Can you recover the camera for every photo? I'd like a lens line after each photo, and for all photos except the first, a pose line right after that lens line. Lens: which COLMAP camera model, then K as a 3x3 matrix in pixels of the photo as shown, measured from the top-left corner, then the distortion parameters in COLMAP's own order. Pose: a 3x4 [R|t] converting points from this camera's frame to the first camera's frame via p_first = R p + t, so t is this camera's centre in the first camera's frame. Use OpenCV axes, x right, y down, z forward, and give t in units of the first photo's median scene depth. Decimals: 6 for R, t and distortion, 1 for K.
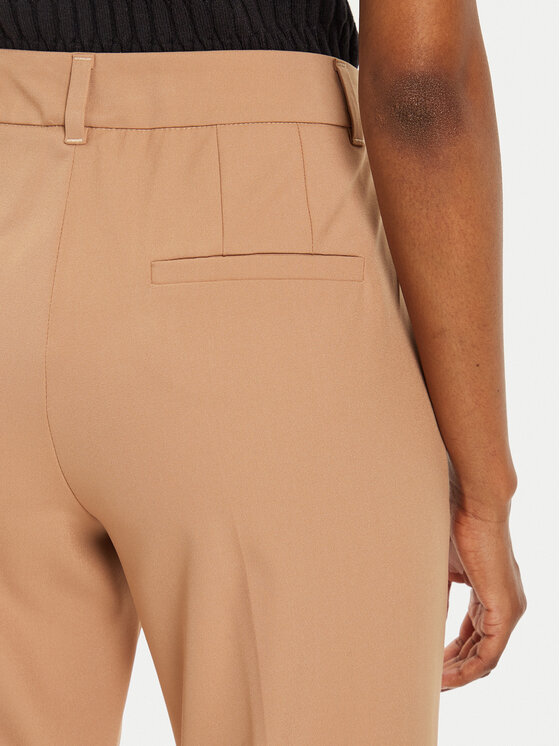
lens RADIAL K [[1646.3, 0, 277.5], [0, 1646.3, 372.7], [0, 0, 1]] dist [0.037734, 0.000000]
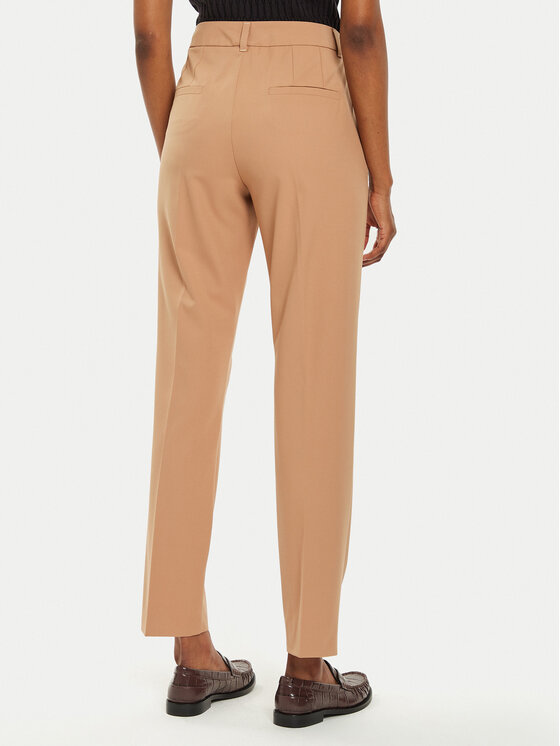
lens RADIAL K [[1214.8, 0, 283.1], [0, 1214.8, 373.5], [0, 0, 1]] dist [0.012402, 0.000000]
pose [[0.999483, 0.030801, -0.009215, -0.013997], [-0.031035, 0.999168, -0.026464, 0.485892], [0.008392, 0.026736, 0.999607, -1.142894]]
